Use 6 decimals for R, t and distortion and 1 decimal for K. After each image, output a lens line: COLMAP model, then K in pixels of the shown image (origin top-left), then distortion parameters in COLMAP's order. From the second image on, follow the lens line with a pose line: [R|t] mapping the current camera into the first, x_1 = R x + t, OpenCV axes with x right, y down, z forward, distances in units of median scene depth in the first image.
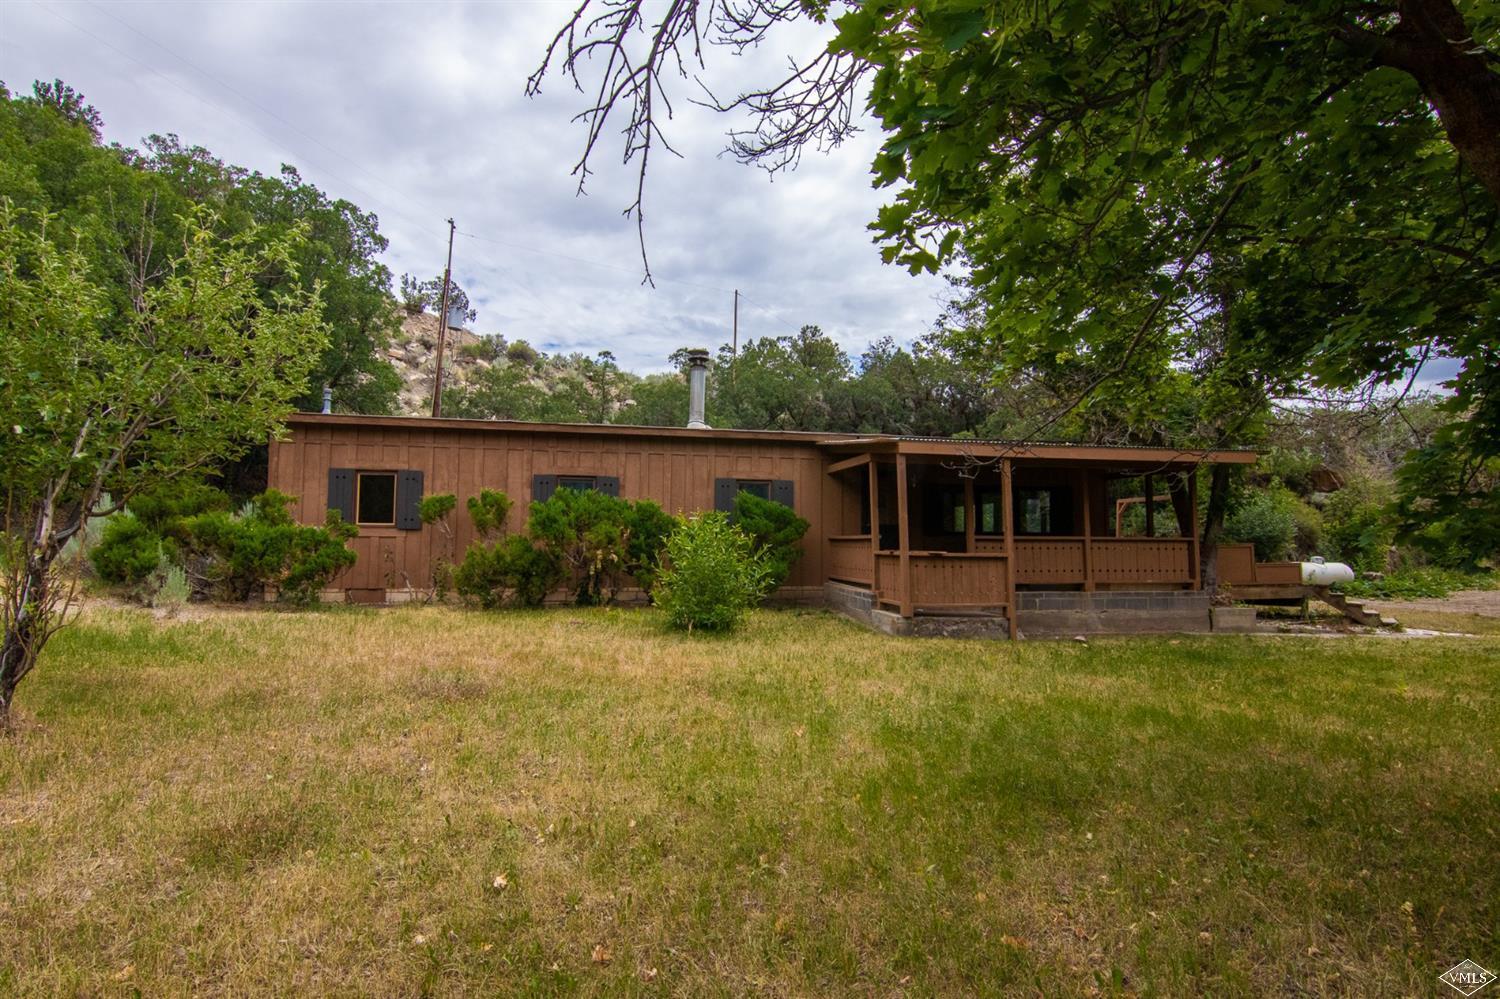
lens RADIAL K [[757.9, 0, 746.1], [0, 757.9, 499.2], [0, 0, 1]] dist [-0.002407, -0.012863]
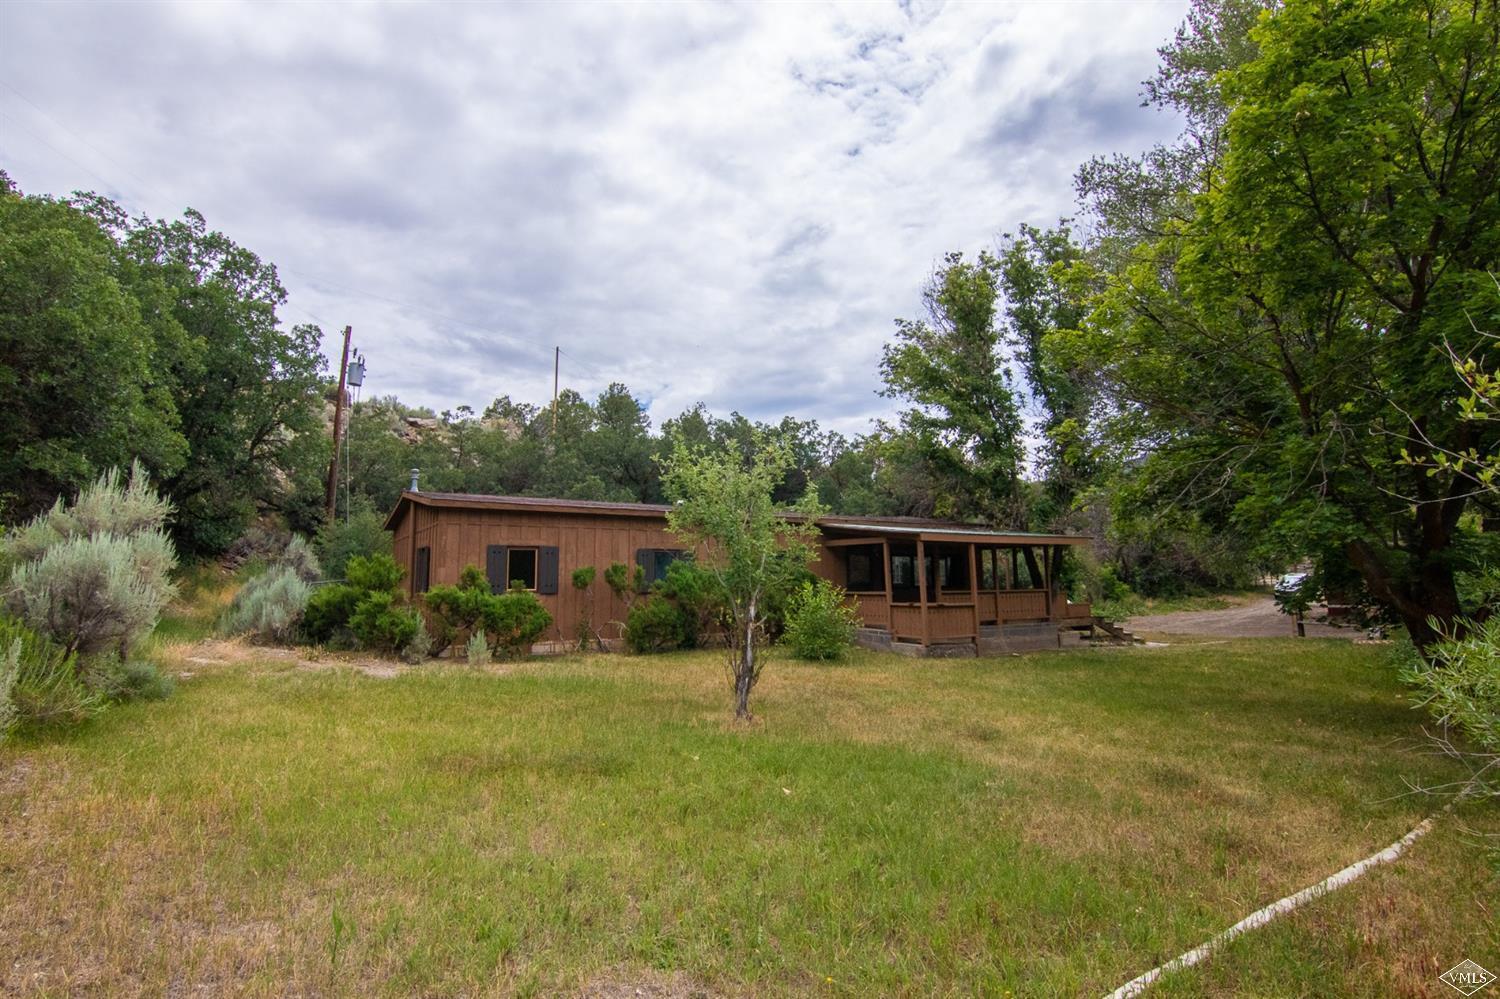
lens RADIAL K [[757.9, 0, 746.1], [0, 757.9, 499.2], [0, 0, 1]] dist [-0.002407, -0.012863]
pose [[0.939722, 0.023953, 0.341100, -0.571425], [-0.006252, 0.998580, -0.052898, -0.051971], [-0.341883, 0.047576, 0.938537, -0.300733]]
